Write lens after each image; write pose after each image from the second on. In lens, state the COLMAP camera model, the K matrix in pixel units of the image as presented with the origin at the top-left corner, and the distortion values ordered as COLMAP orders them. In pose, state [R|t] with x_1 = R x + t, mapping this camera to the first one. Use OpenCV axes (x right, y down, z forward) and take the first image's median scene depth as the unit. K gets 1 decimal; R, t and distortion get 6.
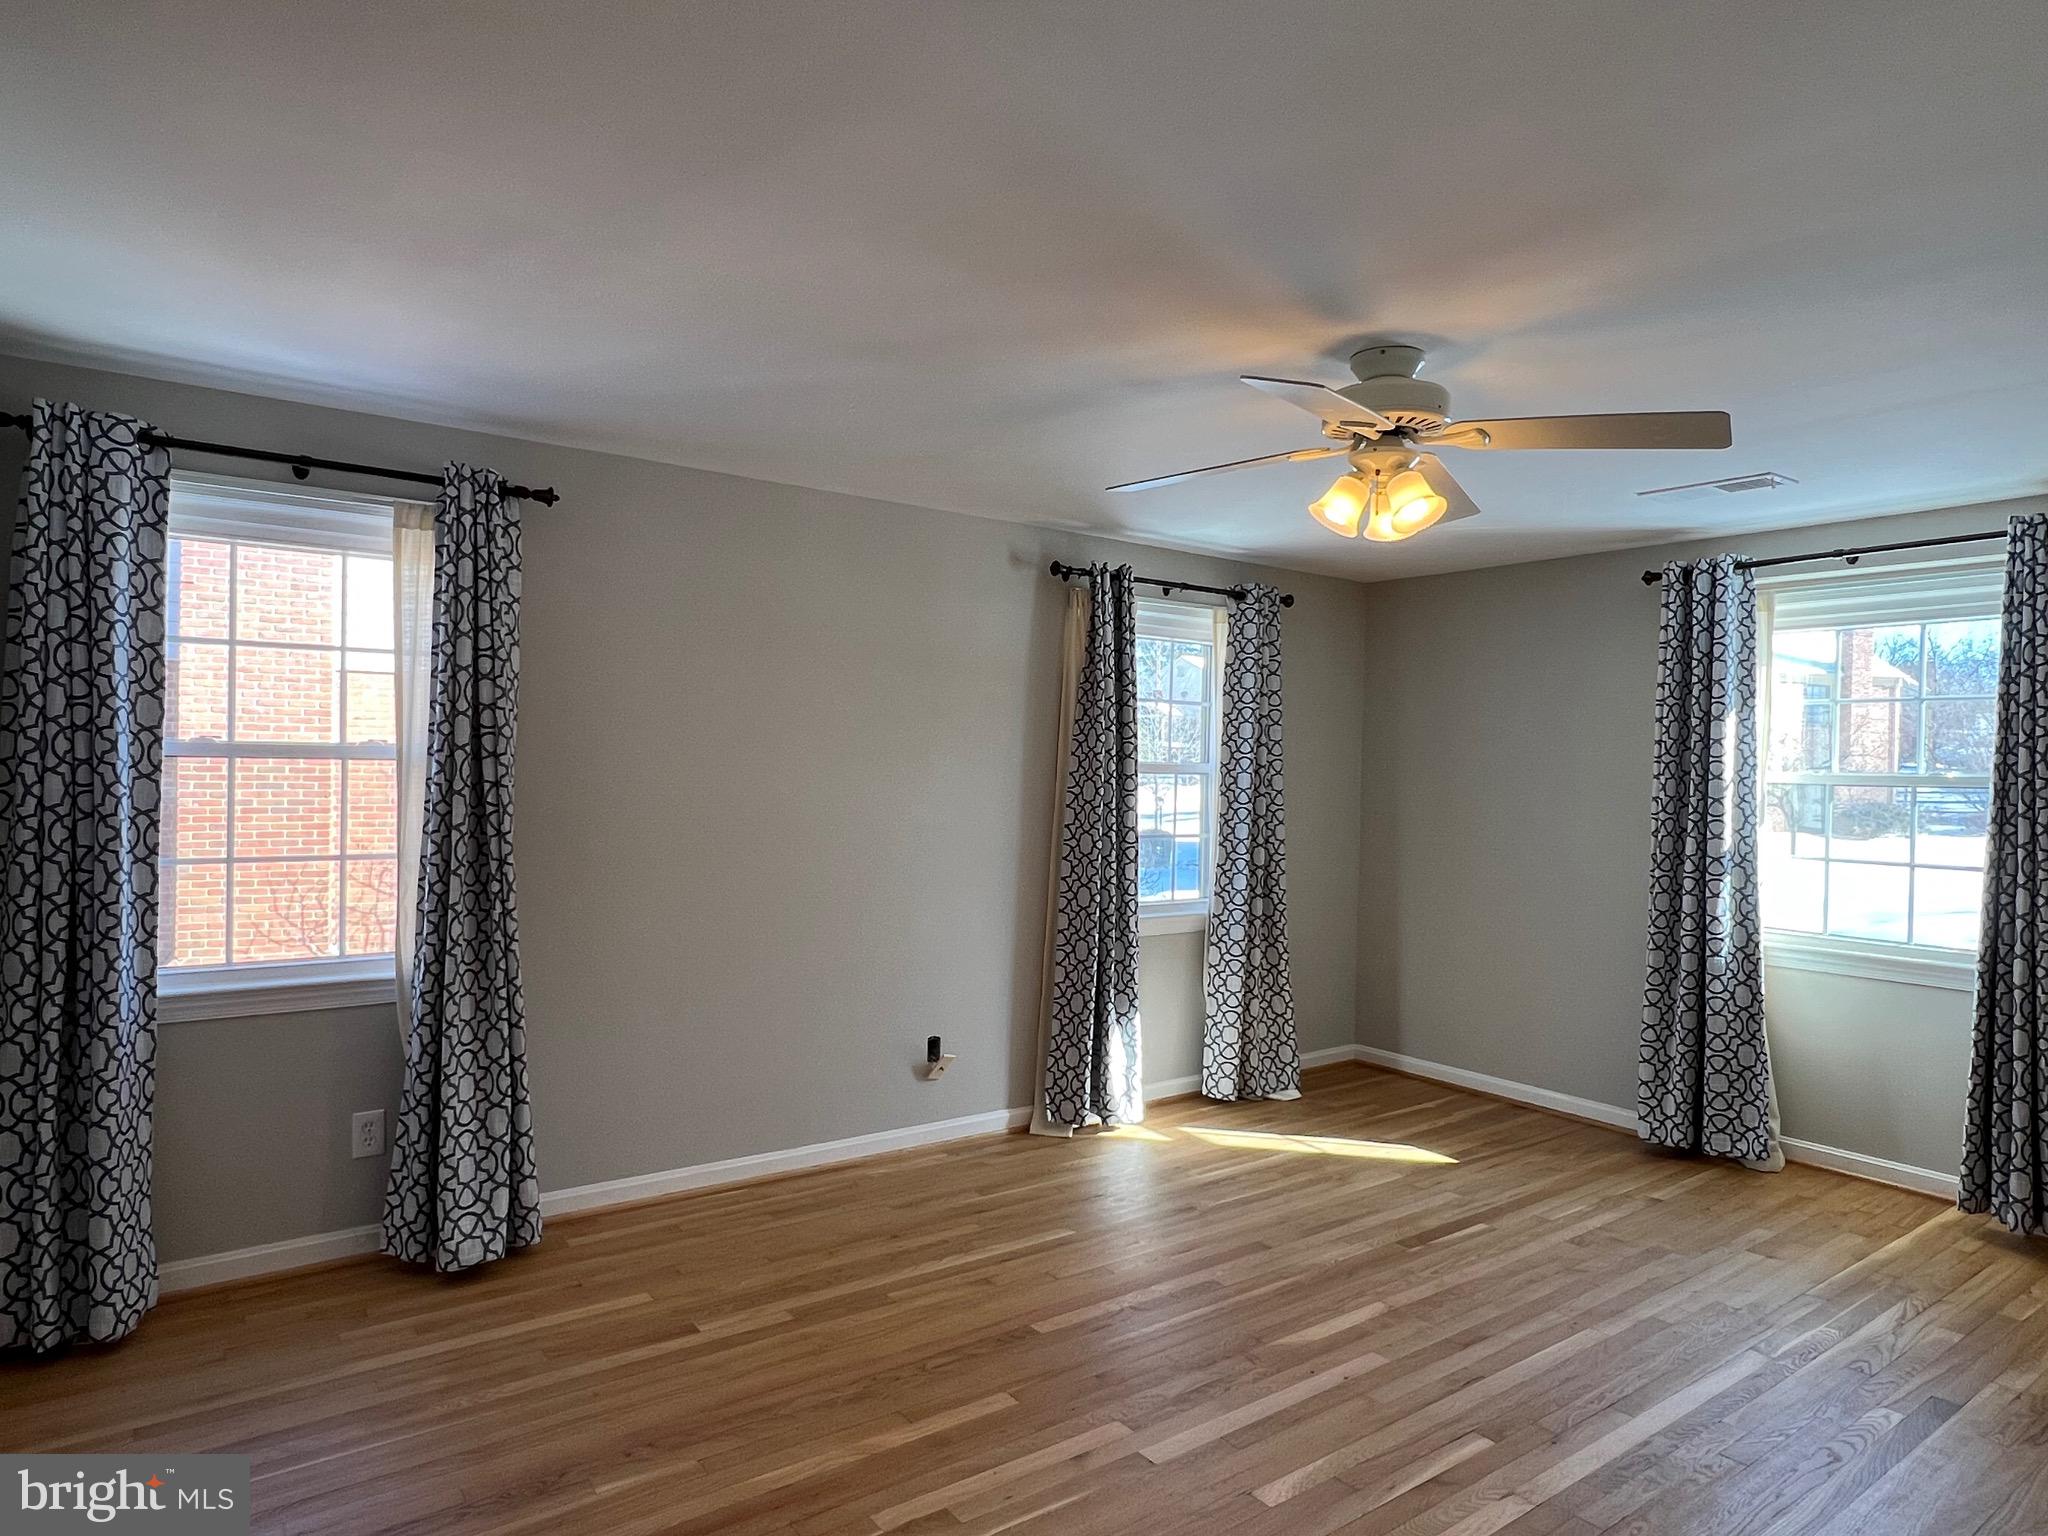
lens RADIAL K [[1221.8, 0, 1021.9], [0, 1221.8, 777.6], [0, 0, 1]] dist [0.007039, -0.002305]
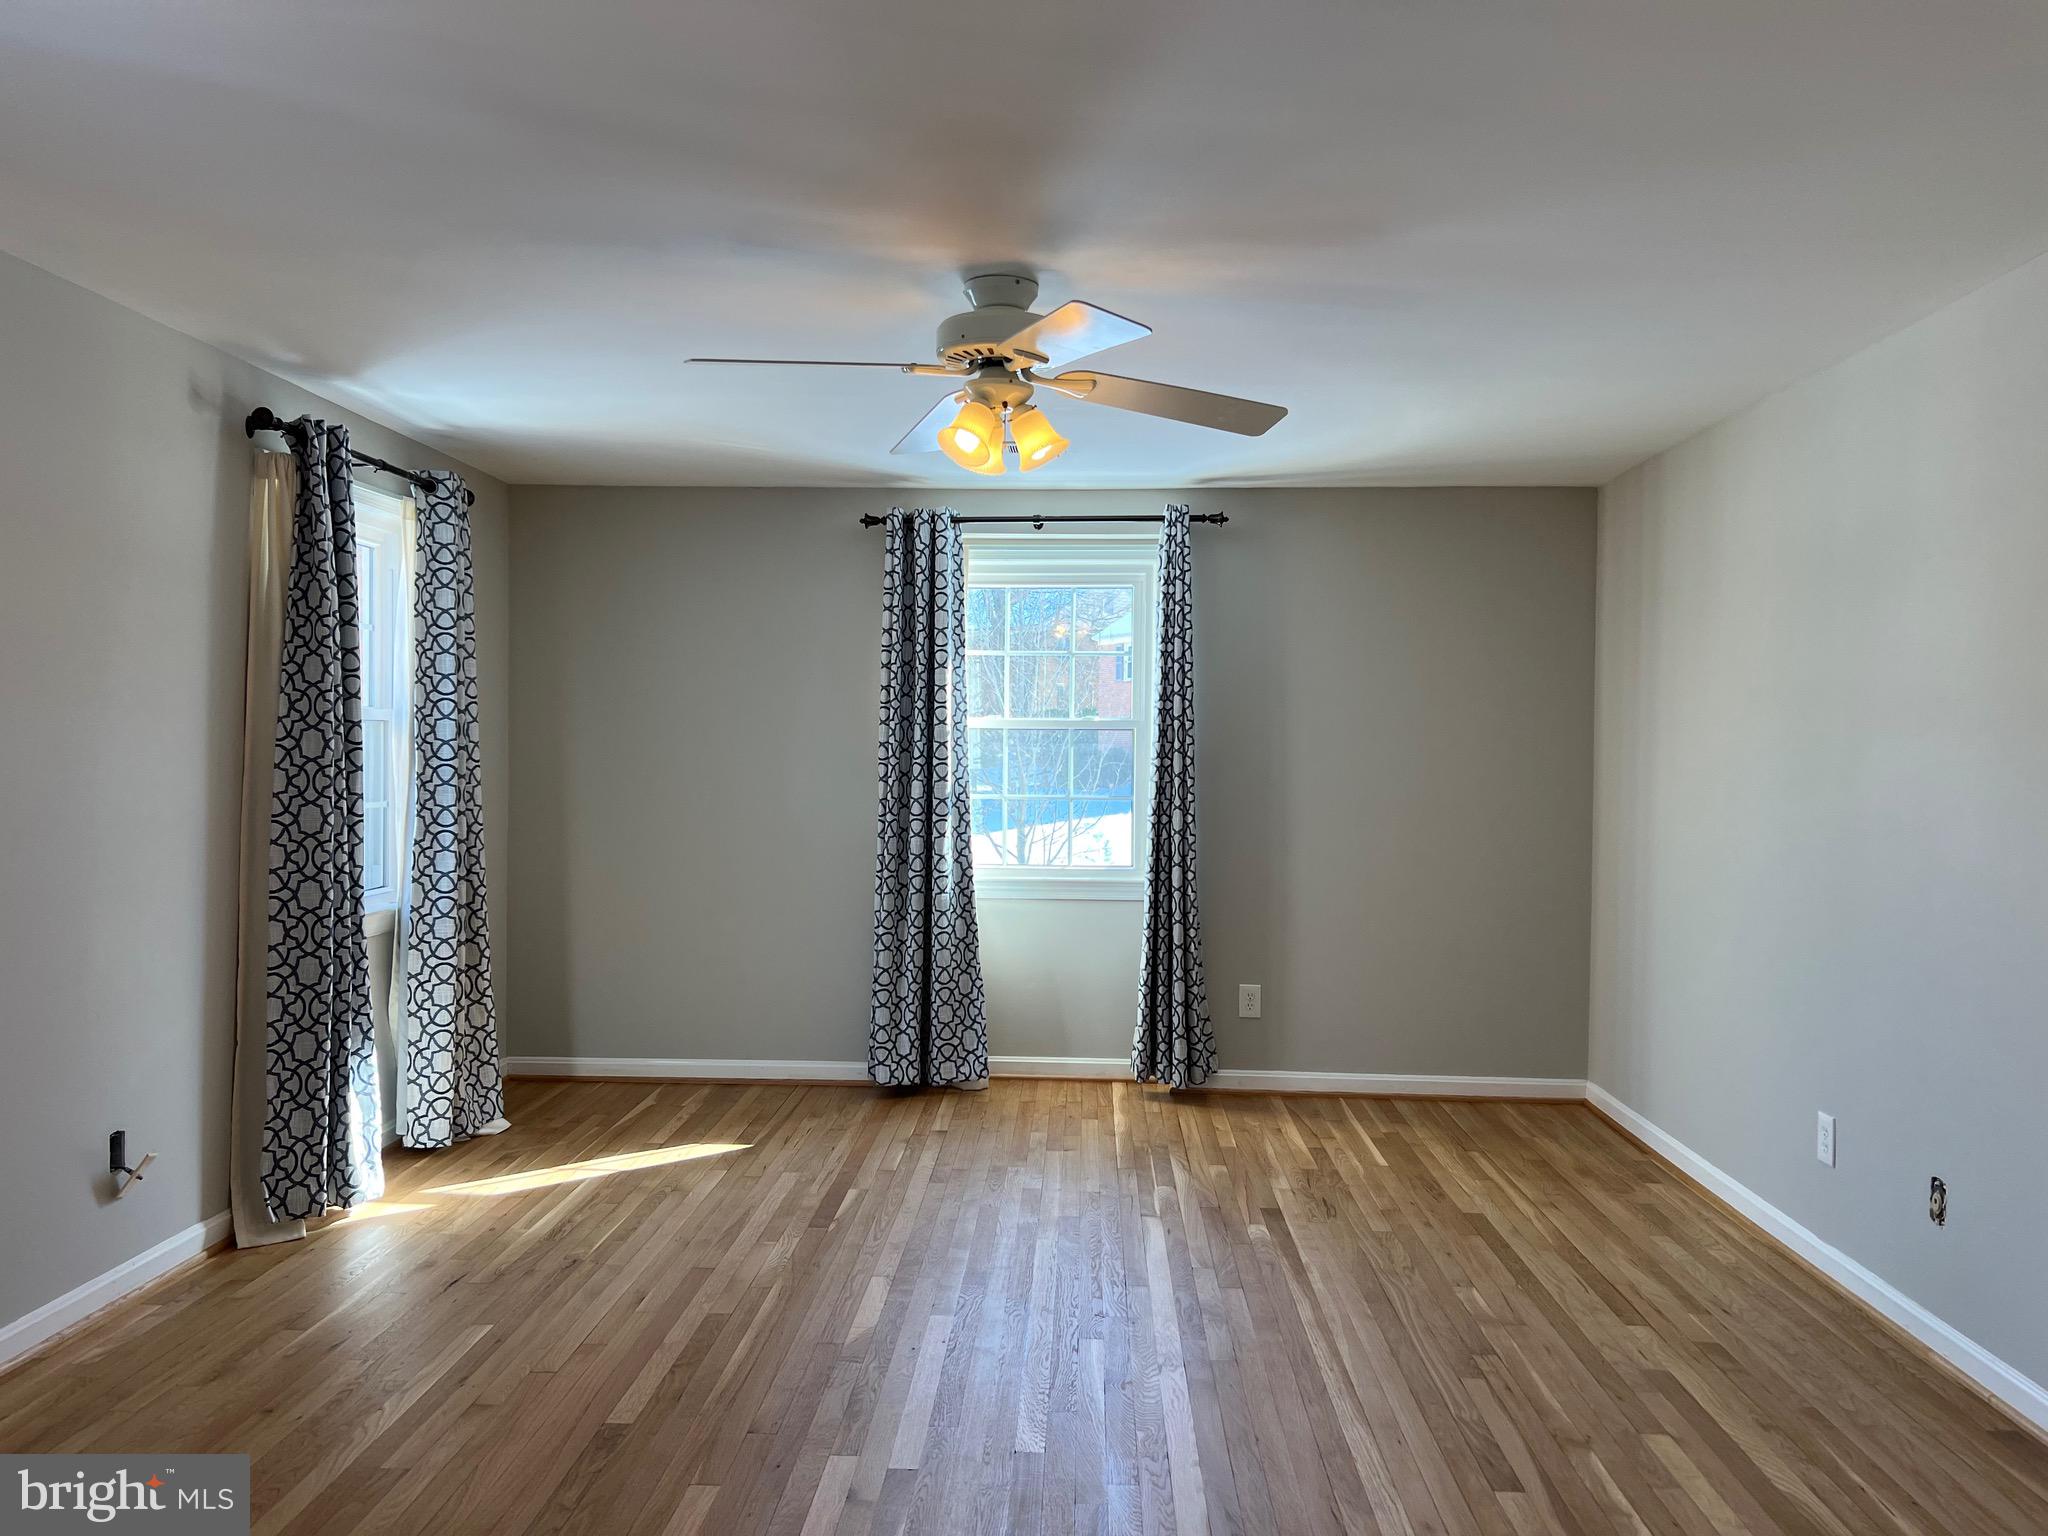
lens RADIAL K [[1532.7, 0, 1019.6], [0, 1532.7, 778.7], [0, 0, 1]] dist [0.086750, -0.124263]
pose [[0.628166, -0.030880, 0.777466, -0.402257], [0.010643, 0.999460, 0.031098, 0.008006], [-0.778006, -0.011261, 0.628155, 0.126927]]
